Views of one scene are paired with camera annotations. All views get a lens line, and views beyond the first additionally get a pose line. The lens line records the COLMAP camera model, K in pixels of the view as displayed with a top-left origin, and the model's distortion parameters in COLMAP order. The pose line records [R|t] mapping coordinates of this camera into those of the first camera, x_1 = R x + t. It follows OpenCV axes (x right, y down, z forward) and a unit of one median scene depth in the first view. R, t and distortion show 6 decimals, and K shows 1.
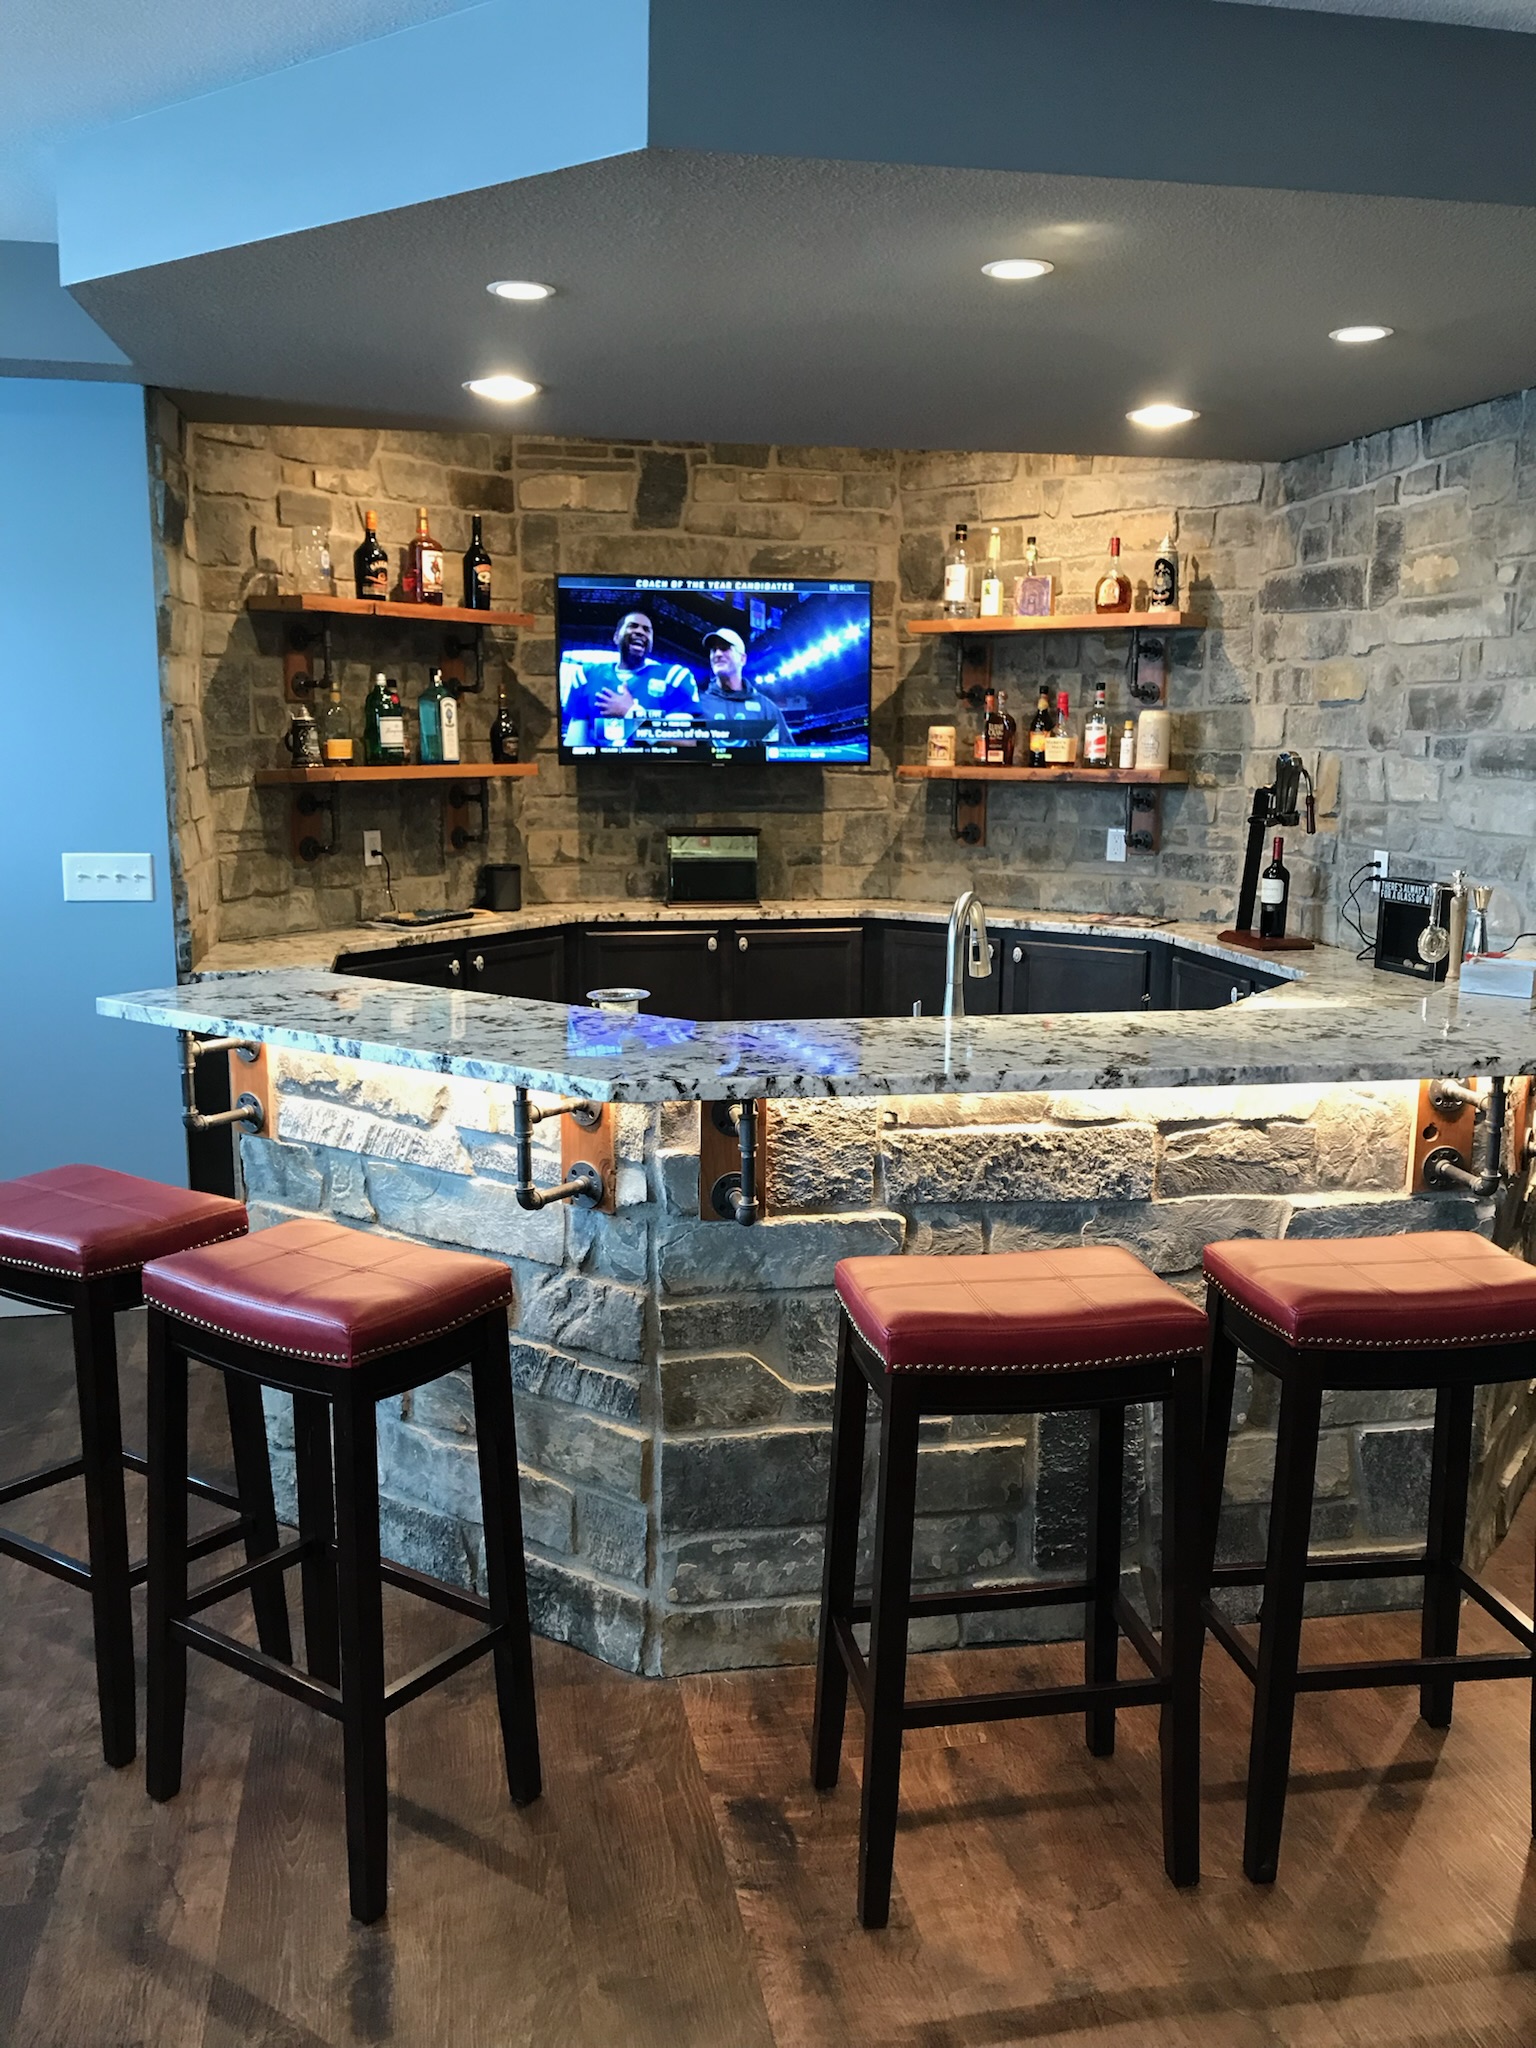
lens RADIAL K [[1671.9, 0, 774.5], [0, 1671.9, 1025.5], [0, 0, 1]] dist [0.165316, -0.548283]
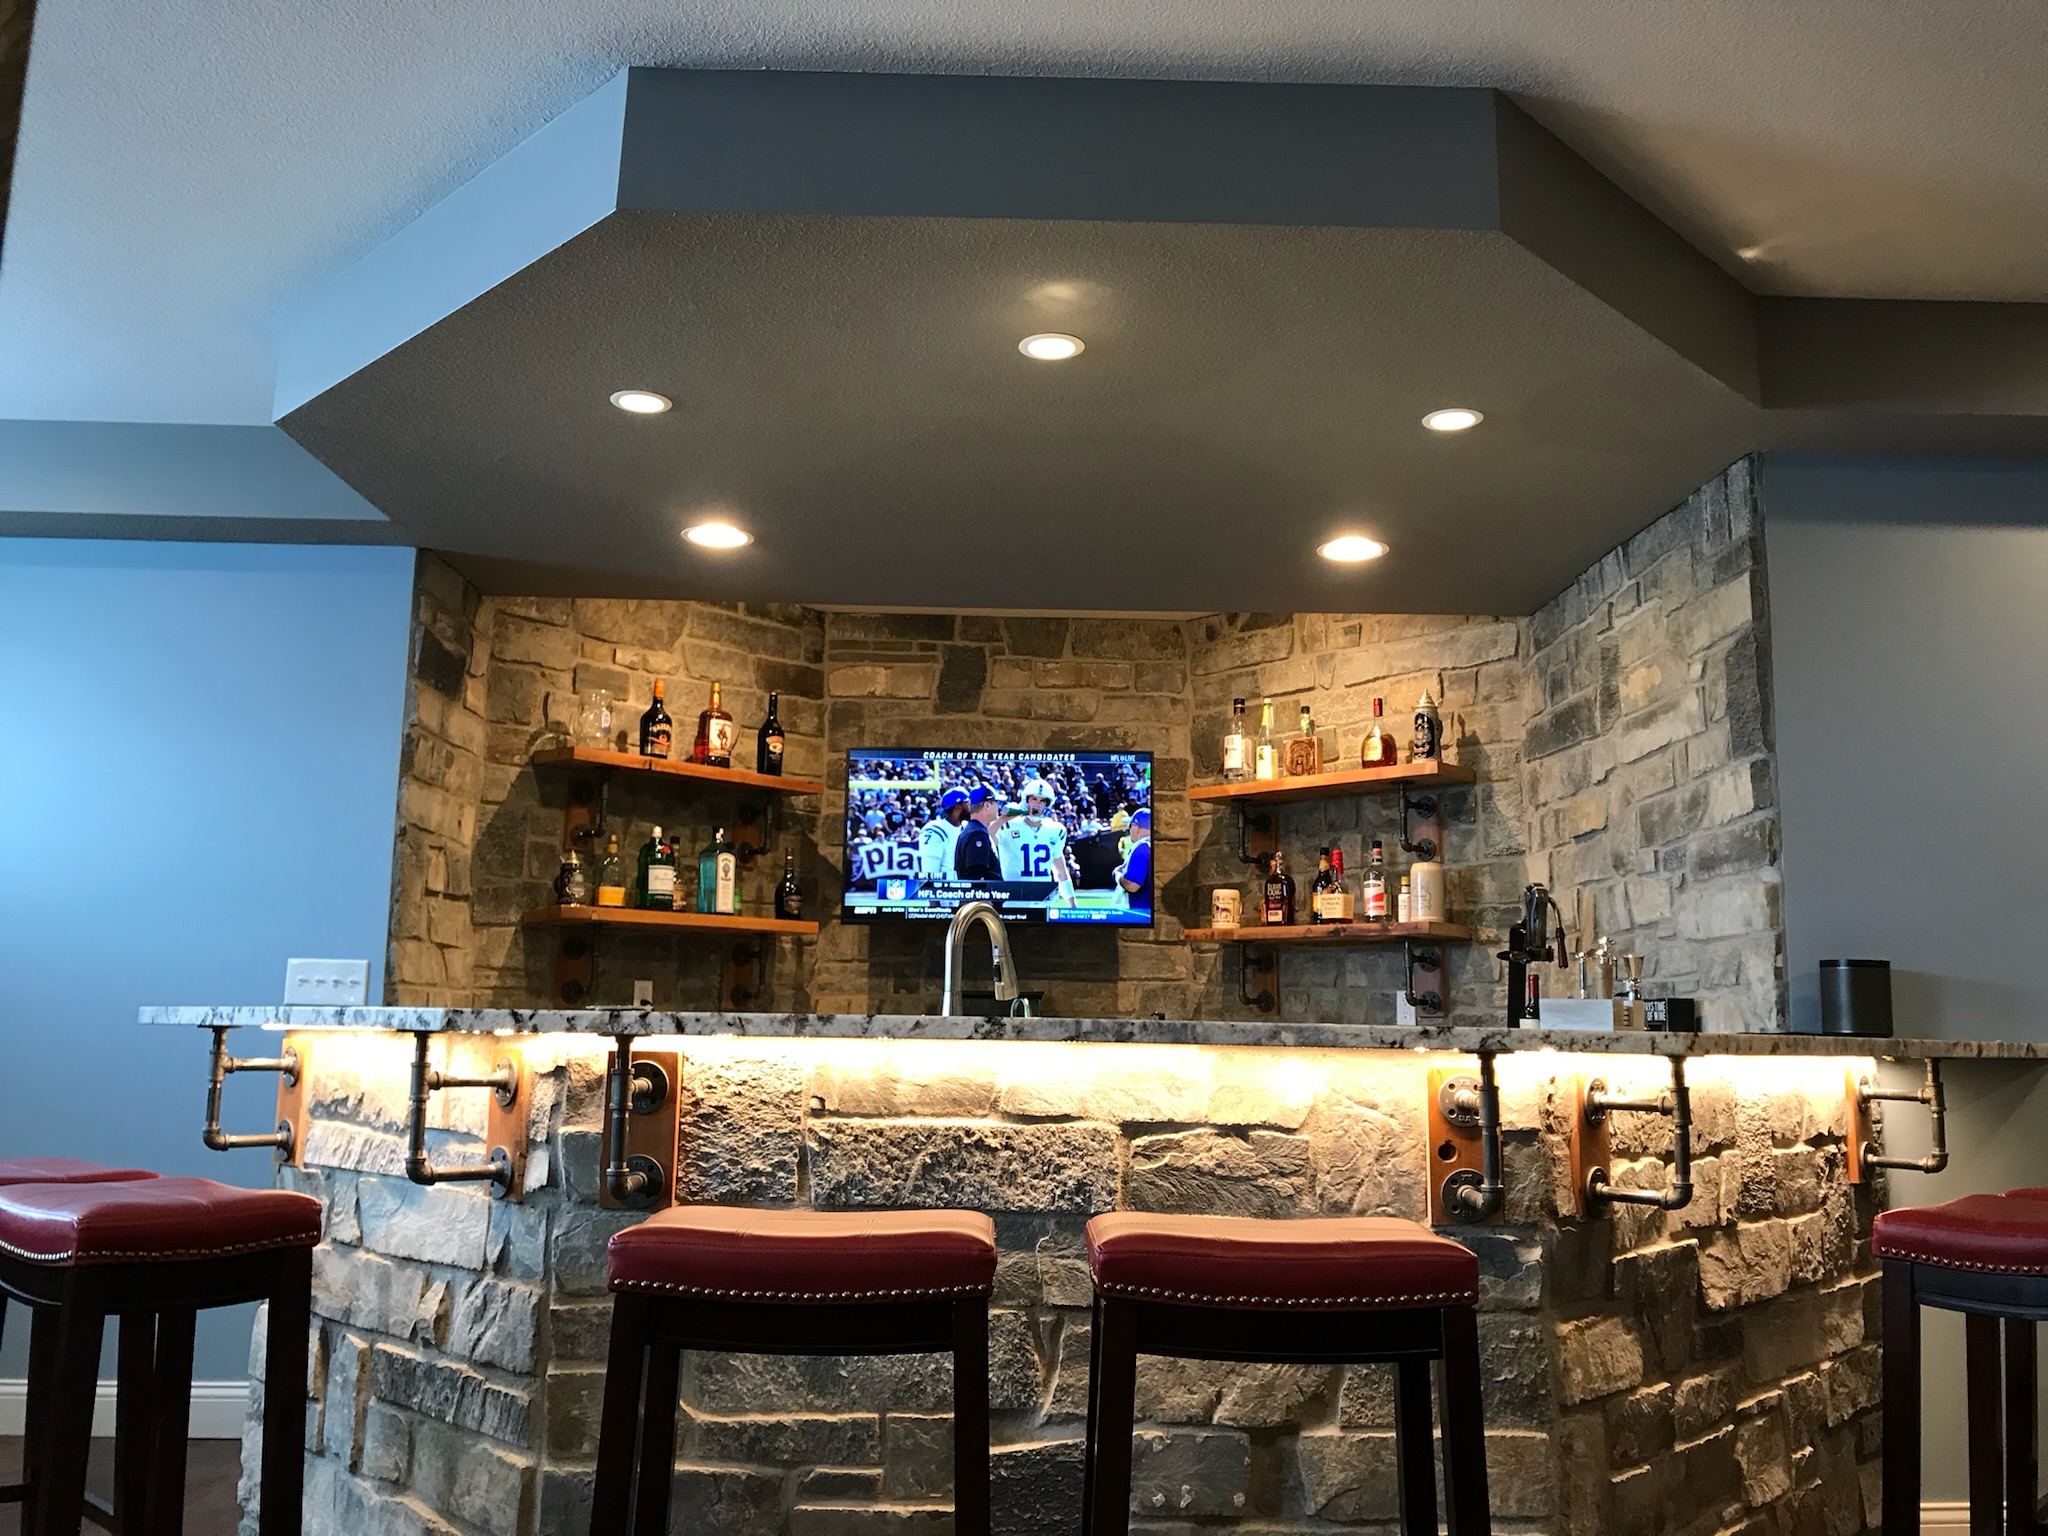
lens RADIAL K [[1671.9, 0, 1031.9], [0, 1671.9, 773.4], [0, 0, 1]] dist [0.165316, -0.548283]
pose [[0.985456, -0.016896, -0.169092, 0.168872], [-0.039160, 0.945685, -0.322718, 0.087022], [0.165360, 0.324645, 0.931269, 0.045156]]
